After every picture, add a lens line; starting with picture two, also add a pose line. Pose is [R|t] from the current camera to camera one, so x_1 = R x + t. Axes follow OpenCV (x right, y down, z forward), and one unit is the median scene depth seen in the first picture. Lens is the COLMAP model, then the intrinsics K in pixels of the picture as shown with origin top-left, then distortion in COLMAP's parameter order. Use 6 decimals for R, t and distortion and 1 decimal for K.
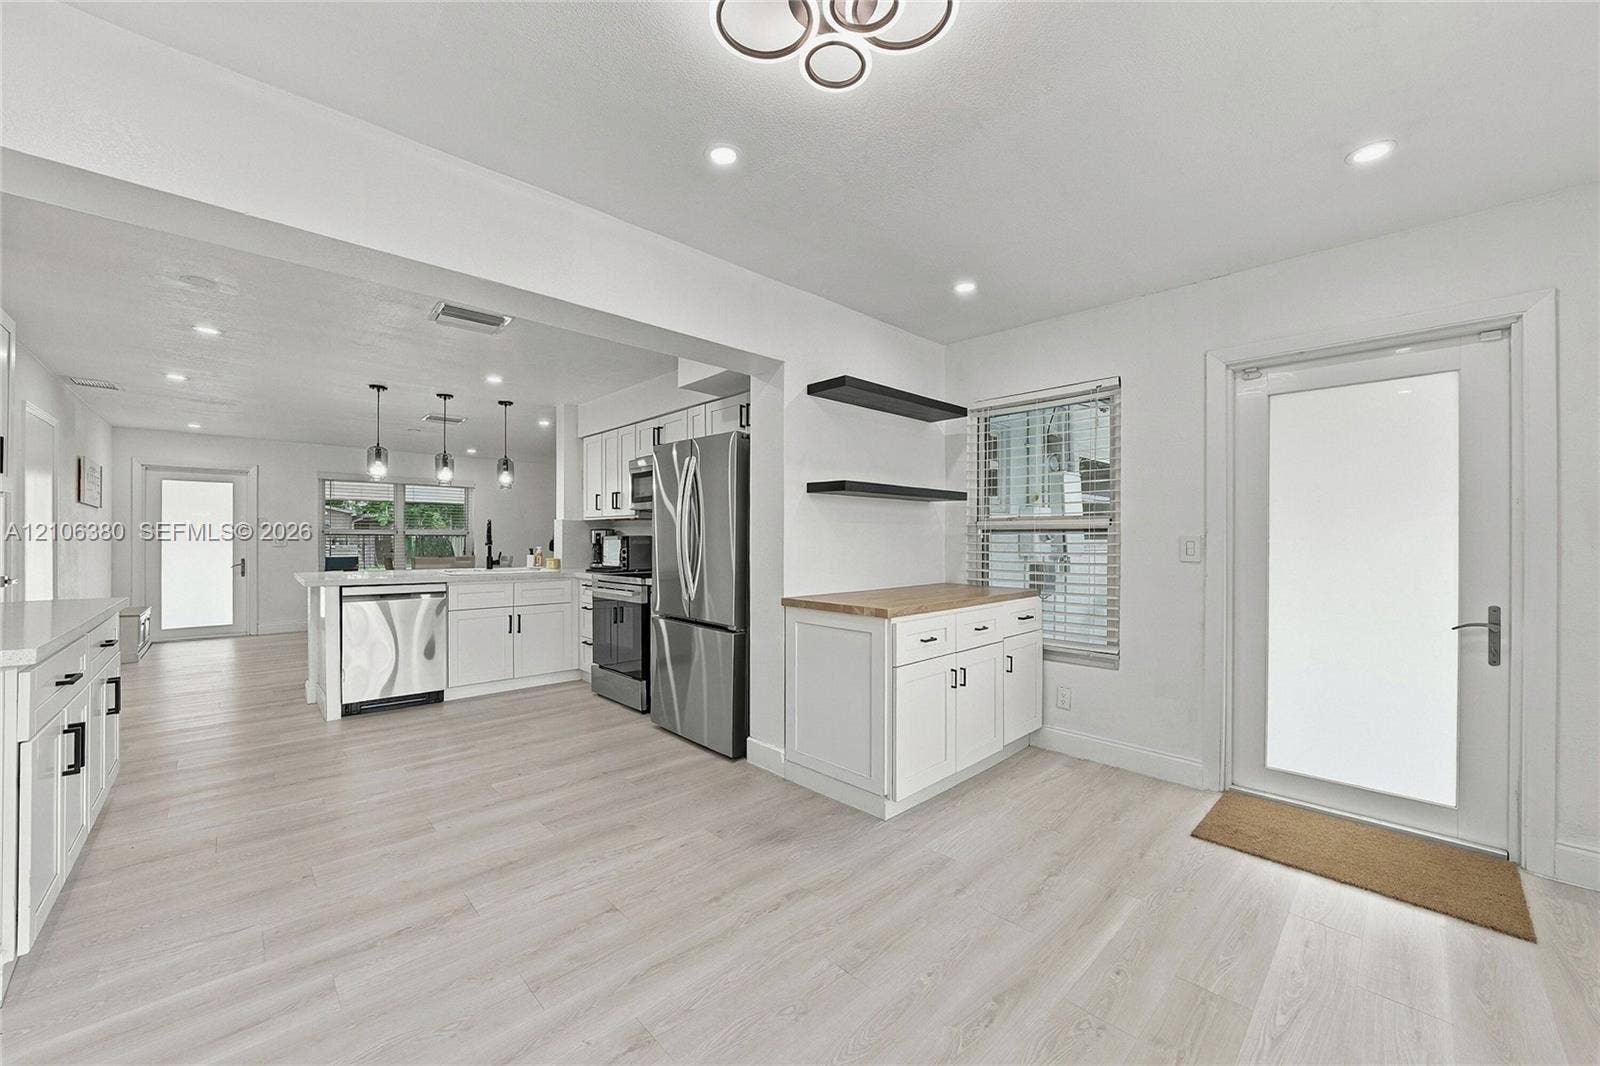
lens RADIAL K [[595.1, 0, 795.8], [0, 595.1, 535.4], [0, 0, 1]] dist [-0.016081, -0.000079]
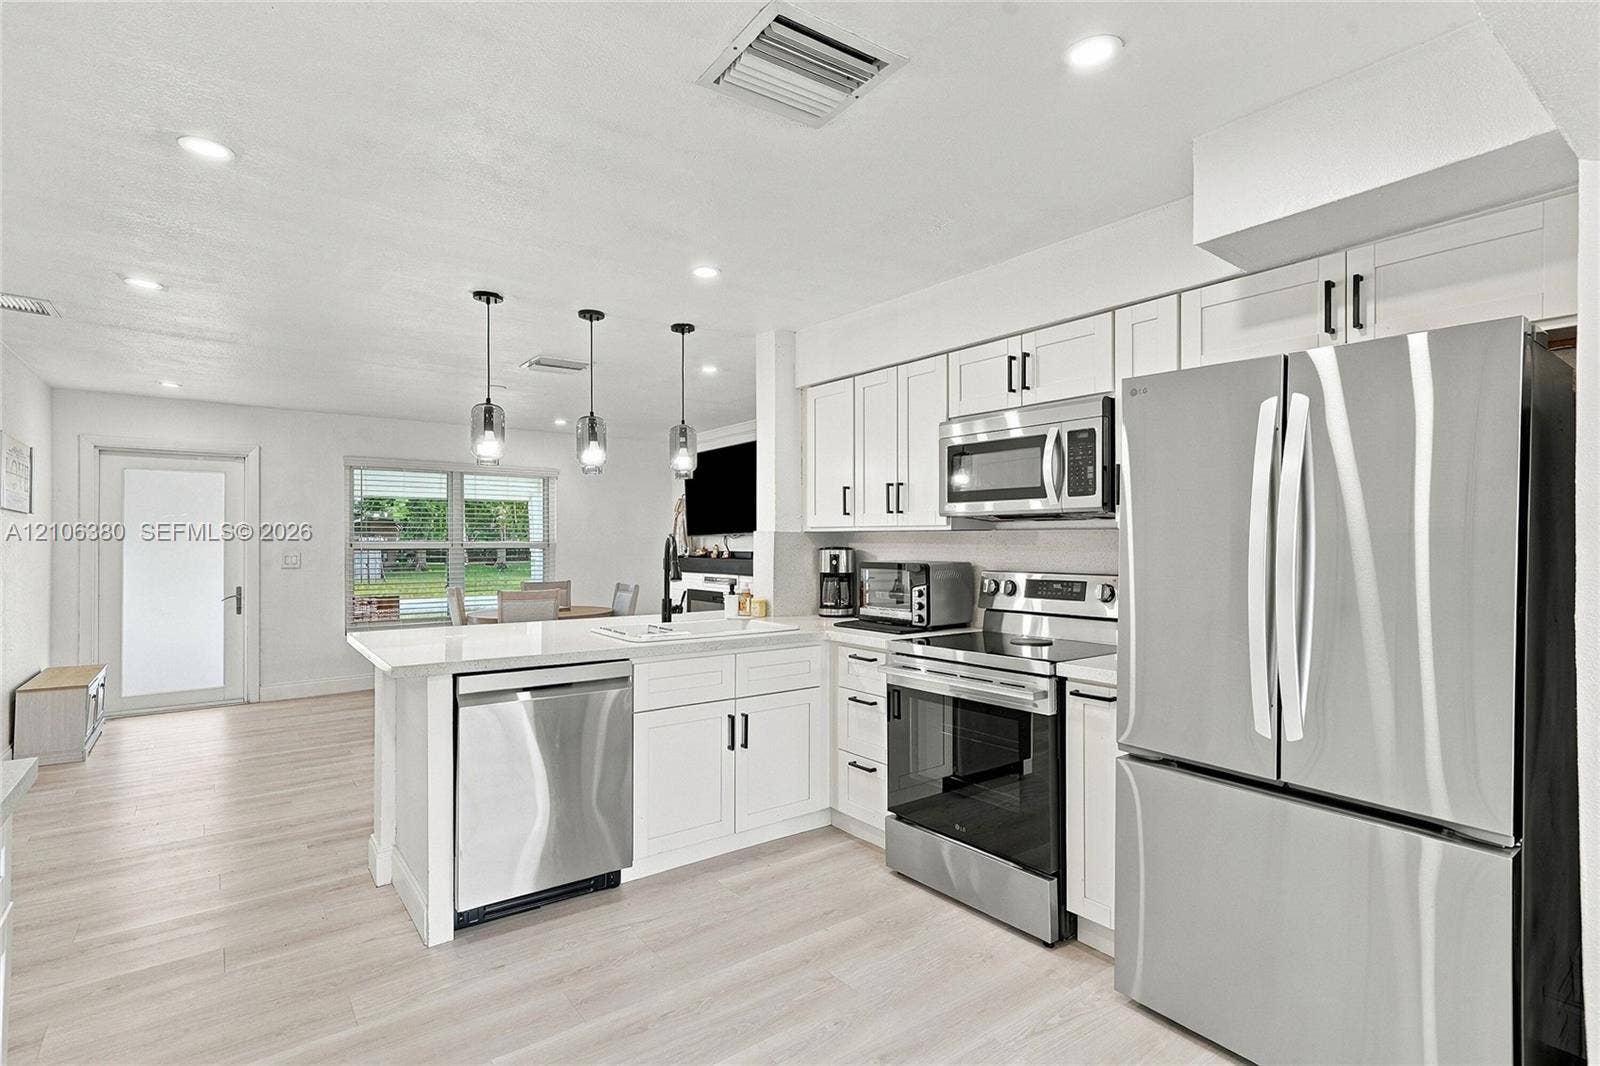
lens RADIAL K [[768.8, 0, 798.8], [0, 768.8, 531.6], [0, 0, 1]] dist [0.007939, 0.000838]
pose [[0.993954, -0.003588, -0.109736, -0.321872], [0.002994, 0.999980, -0.005578, -0.024543], [0.109754, 0.005216, 0.993945, 0.298959]]
